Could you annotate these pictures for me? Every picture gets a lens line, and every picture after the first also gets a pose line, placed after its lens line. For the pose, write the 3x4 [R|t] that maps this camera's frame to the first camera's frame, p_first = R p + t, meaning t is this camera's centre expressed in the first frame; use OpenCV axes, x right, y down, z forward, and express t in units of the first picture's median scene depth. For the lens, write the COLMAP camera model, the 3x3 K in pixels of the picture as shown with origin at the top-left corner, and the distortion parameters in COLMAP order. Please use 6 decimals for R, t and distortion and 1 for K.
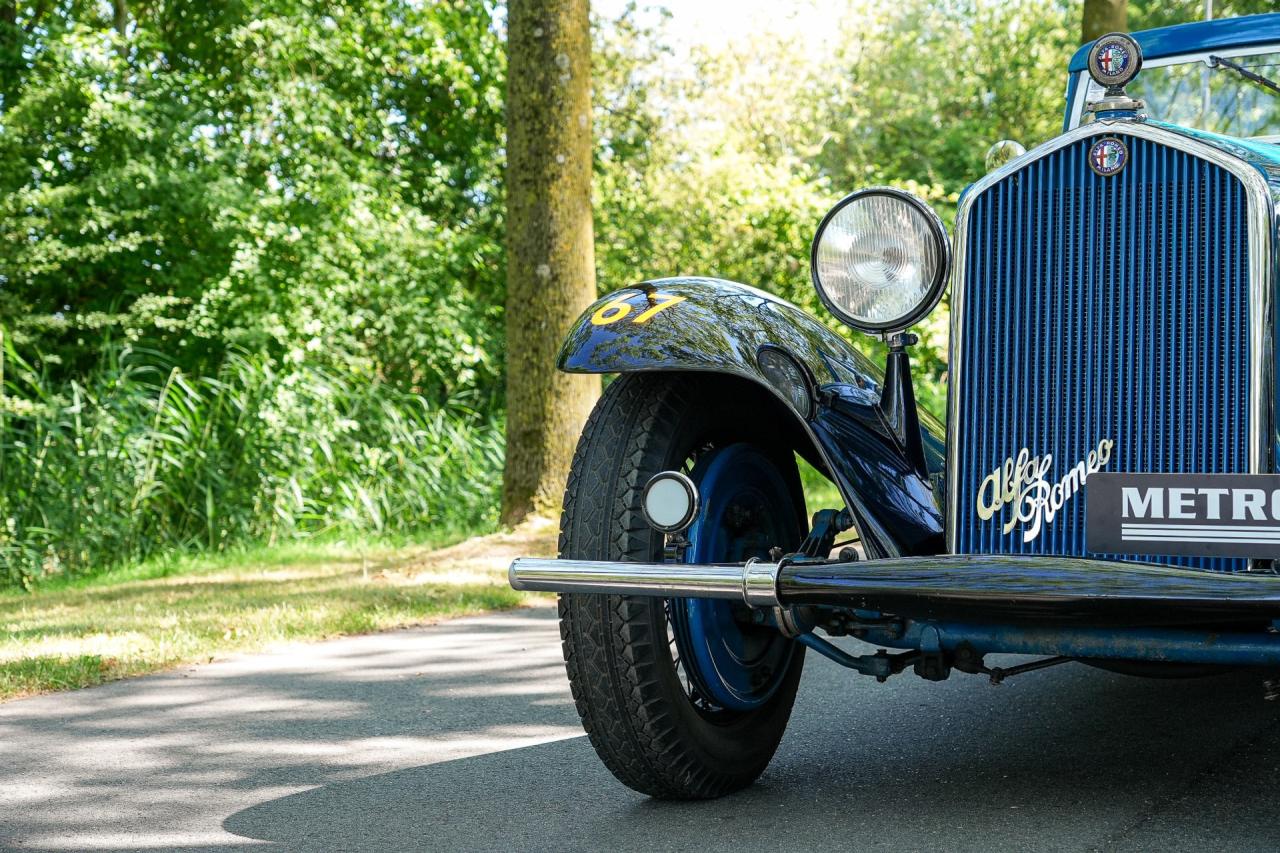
lens RADIAL K [[1995.7, 0, 640.0], [0, 1995.7, 426.5], [0, 0, 1]] dist [-0.012802, 0.026136]
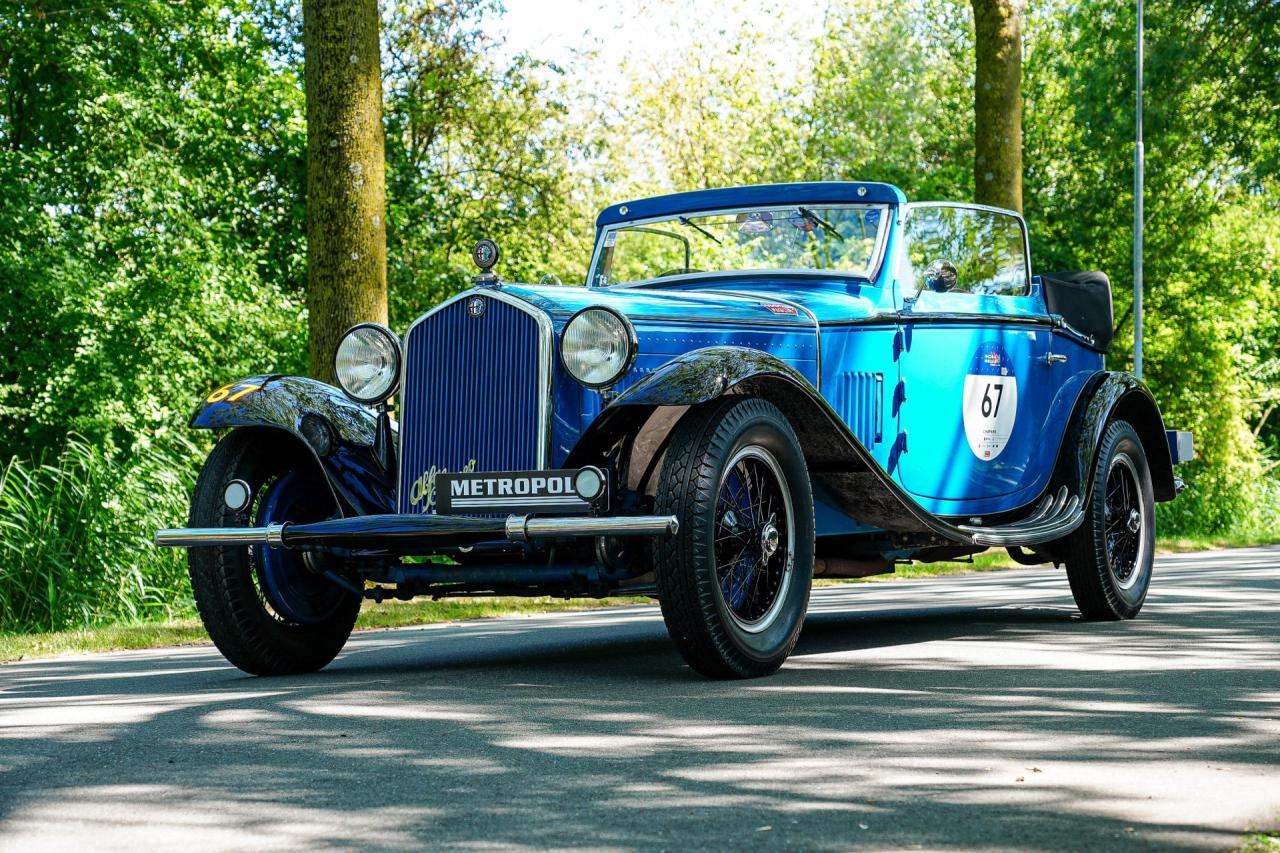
lens RADIAL K [[2529.2, 0, 648.9], [0, 2529.2, 440.4], [0, 0, 1]] dist [-0.041309, 0.169269]
pose [[0.999876, -0.013798, 0.007646, 0.066283], [0.014083, 0.999158, -0.038523, 0.014243], [-0.007108, 0.038625, 0.999228, -0.236646]]
